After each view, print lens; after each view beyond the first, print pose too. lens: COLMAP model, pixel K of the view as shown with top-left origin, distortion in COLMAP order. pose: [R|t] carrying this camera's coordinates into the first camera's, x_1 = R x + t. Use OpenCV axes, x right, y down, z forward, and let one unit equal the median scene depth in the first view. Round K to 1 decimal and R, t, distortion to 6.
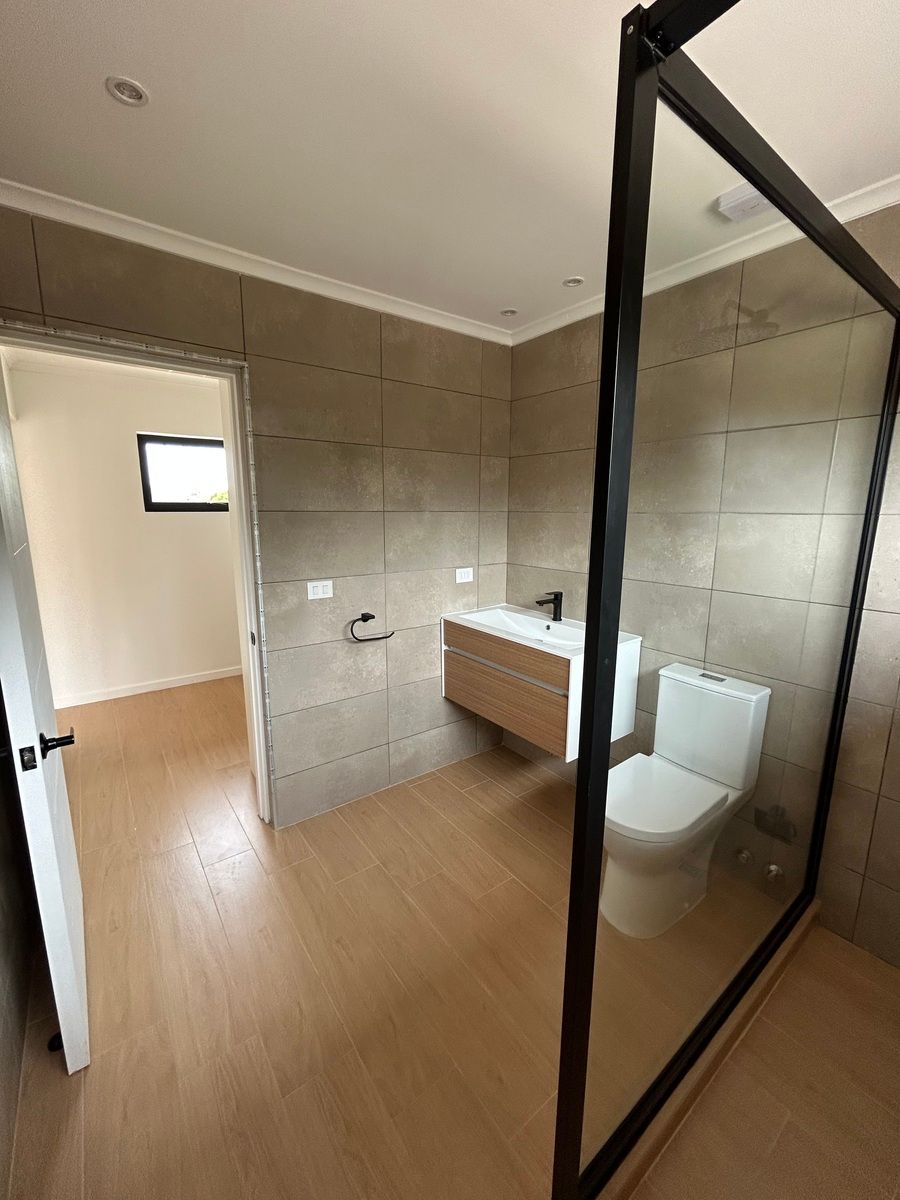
lens RADIAL K [[486.7, 0, 448.7], [0, 486.7, 595.3], [0, 0, 1]] dist [-0.001162, 0.000986]
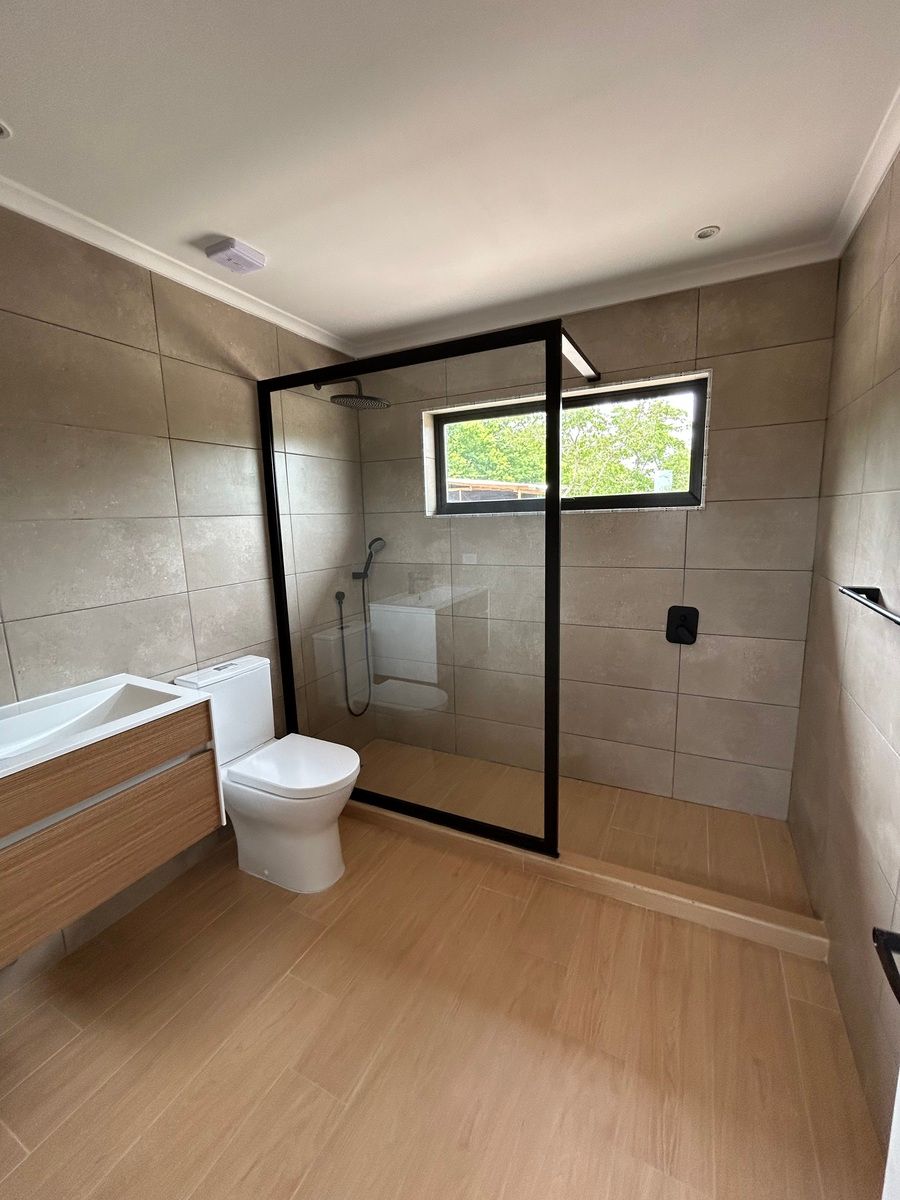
lens RADIAL K [[486.7, 0, 451.2], [0, 486.7, 600.8], [0, 0, 1]] dist [-0.001162, 0.000986]
pose [[-0.467707, -0.135970, 0.873363, -0.588527], [0.186749, 0.950589, 0.248001, -0.138518], [-0.863930, 0.279091, -0.419205, 0.919776]]
